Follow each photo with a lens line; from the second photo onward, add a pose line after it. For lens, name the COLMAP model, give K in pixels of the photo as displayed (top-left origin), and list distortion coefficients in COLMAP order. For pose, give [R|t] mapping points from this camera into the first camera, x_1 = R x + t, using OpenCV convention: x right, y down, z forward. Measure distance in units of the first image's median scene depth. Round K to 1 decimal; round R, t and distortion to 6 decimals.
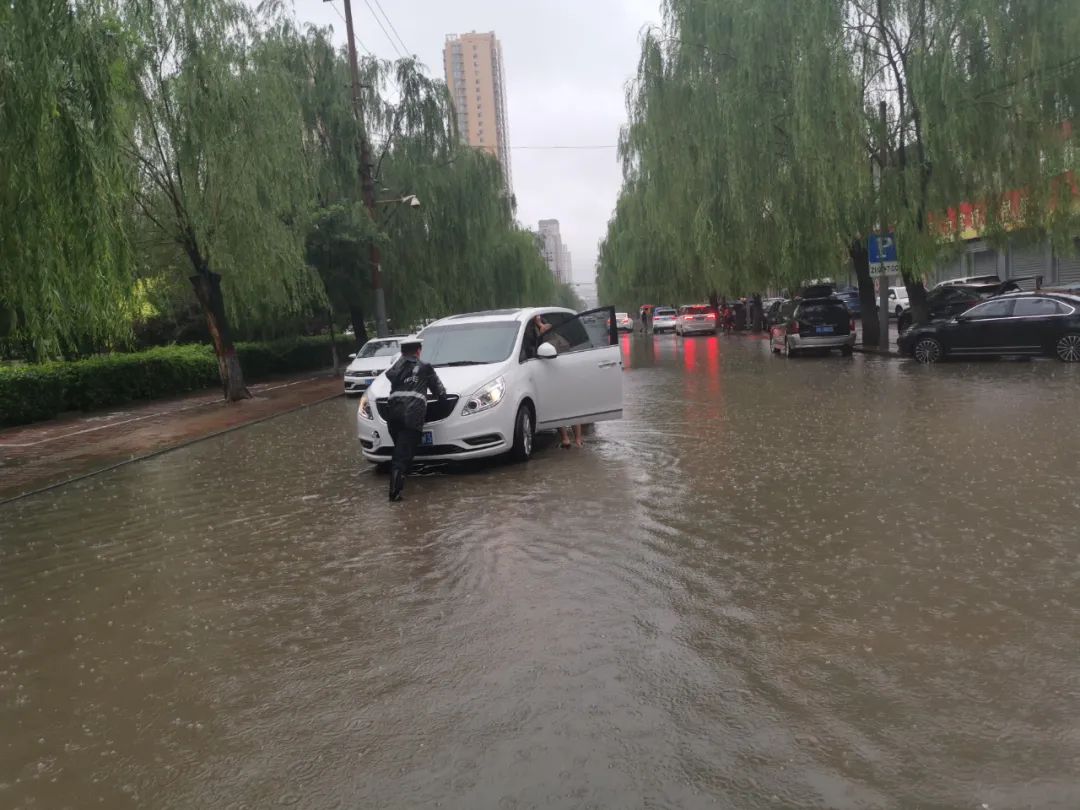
lens RADIAL K [[724.8, 0, 540.0], [0, 724.8, 405.0], [0, 0, 1]] dist [0.000085, 0.000534]
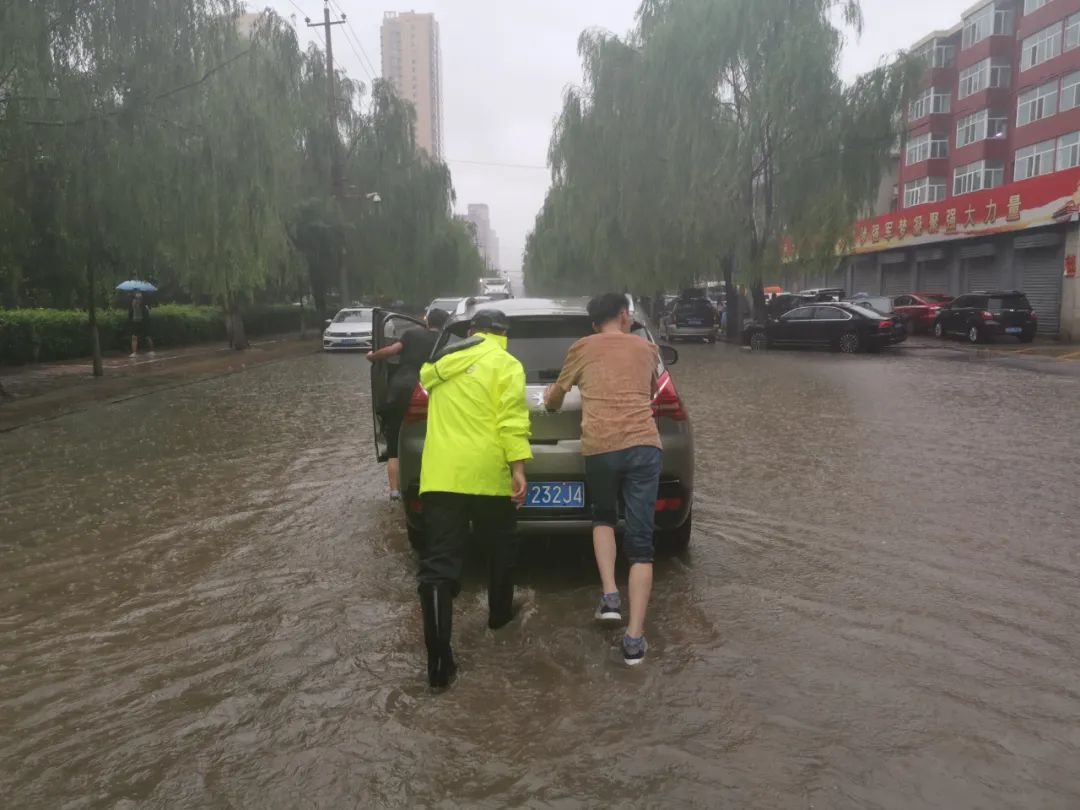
lens RADIAL K [[852.6, 0, 540.0], [0, 852.6, 405.0], [0, 0, 1]] dist [-0.001418, -0.000953]
pose [[0.993171, 0.048334, 0.106187, -0.036178], [-0.048101, 0.998831, -0.004763, 0.057982], [-0.106293, -0.000377, 0.994335, -0.441826]]
